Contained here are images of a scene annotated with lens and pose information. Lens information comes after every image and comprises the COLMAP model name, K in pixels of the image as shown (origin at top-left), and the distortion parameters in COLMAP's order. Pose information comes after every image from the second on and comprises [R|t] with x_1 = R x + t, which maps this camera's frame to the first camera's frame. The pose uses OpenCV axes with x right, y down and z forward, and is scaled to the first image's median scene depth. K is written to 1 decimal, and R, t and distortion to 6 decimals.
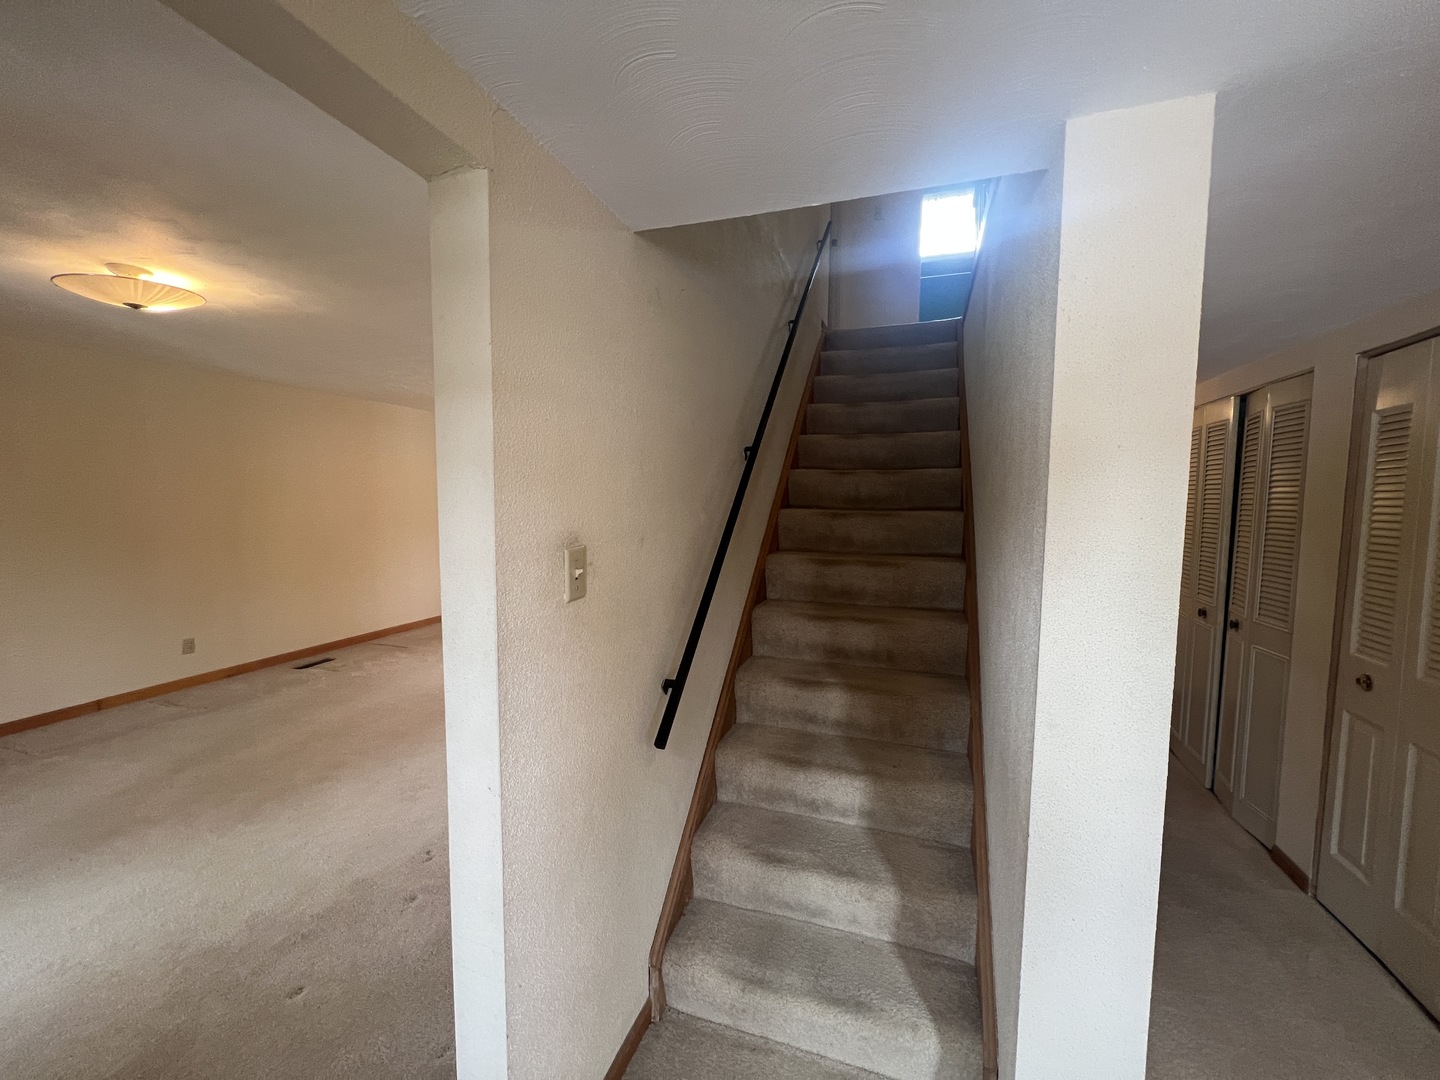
lens RADIAL K [[577.9, 0, 722.1], [0, 577.9, 537.0], [0, 0, 1]] dist [-0.001129, 0.000539]
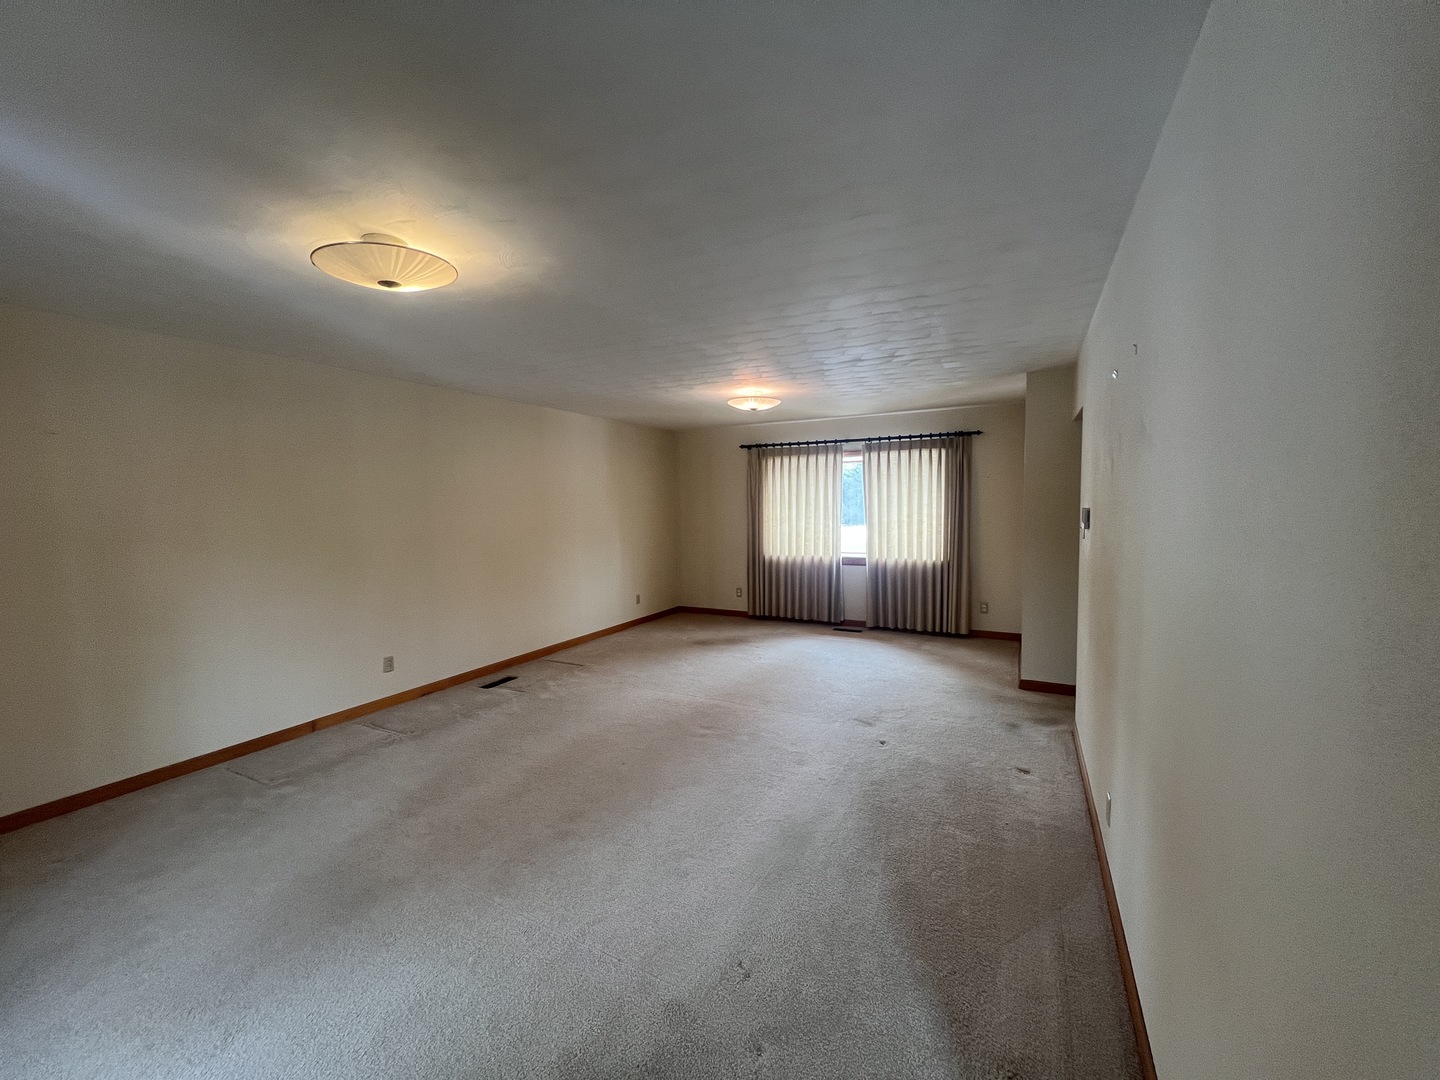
lens RADIAL K [[577.9, 0, 725.8], [0, 577.9, 534.6], [0, 0, 1]] dist [-0.001129, 0.000539]
pose [[0.988834, -0.013101, -0.148442, -0.474458], [0.010344, 0.999760, -0.019327, -0.004540], [0.148660, 0.017576, 0.988732, 0.273502]]
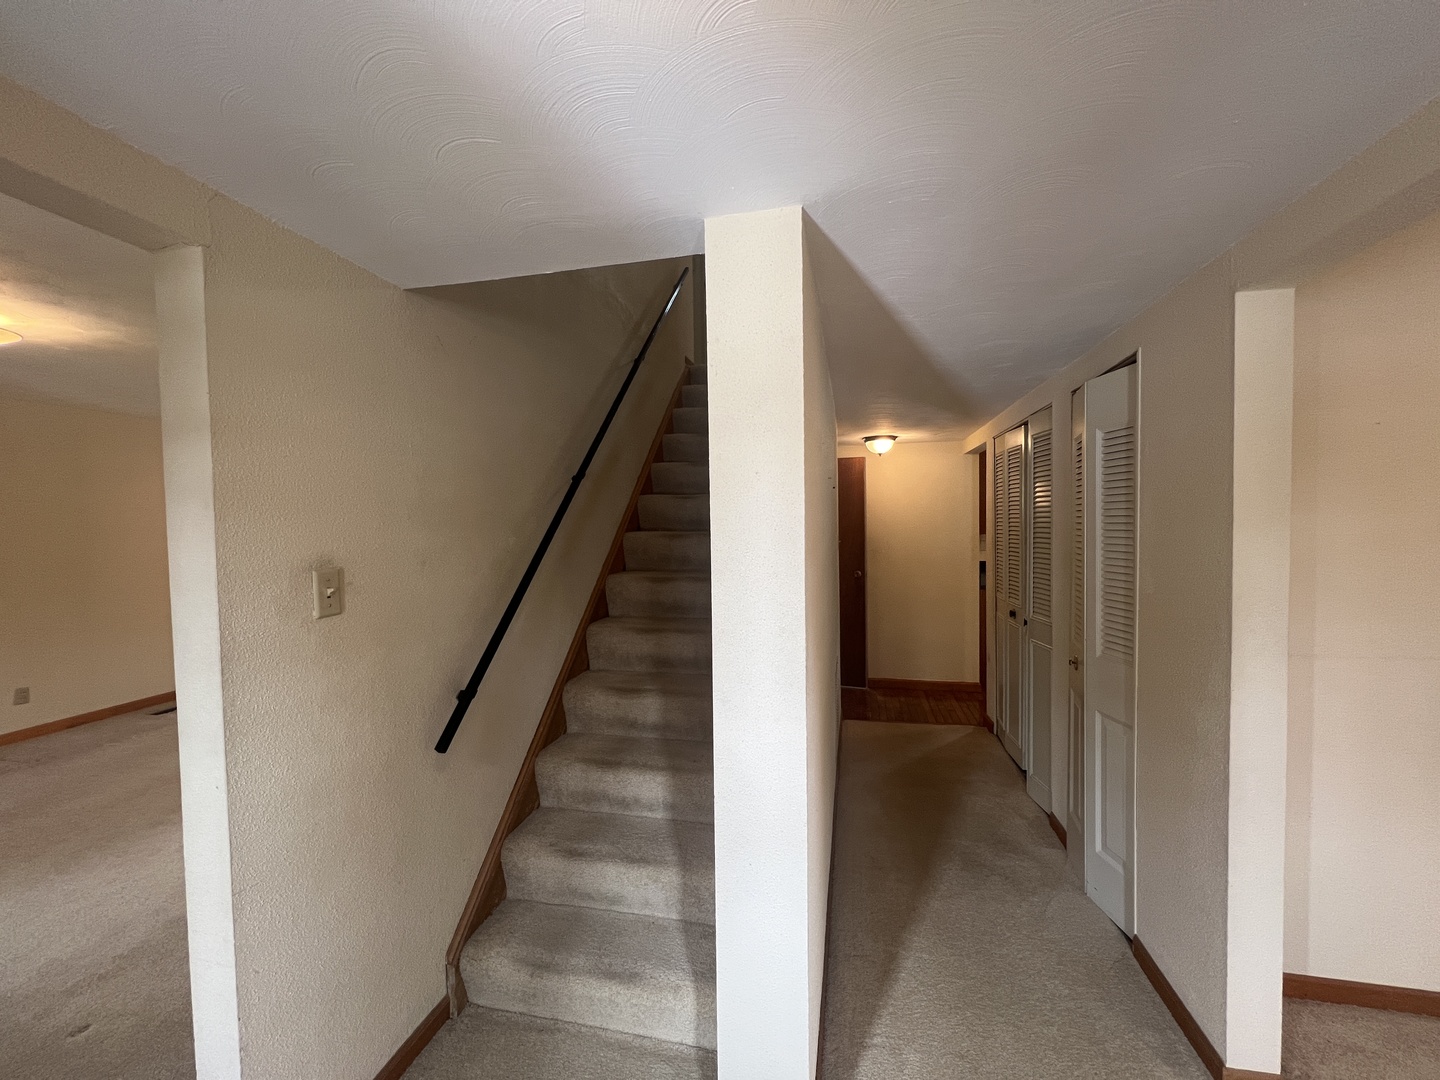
lens RADIAL K [[576.3, 0, 725.2], [0, 576.3, 537.1], [0, 0, 1]] dist [-0.001405, 0.000170]
pose [[0.993863, -0.026859, 0.107308, 0.238220], [0.031557, 0.998605, -0.042328, 0.016840], [-0.106022, 0.045454, 0.993324, -0.115617]]
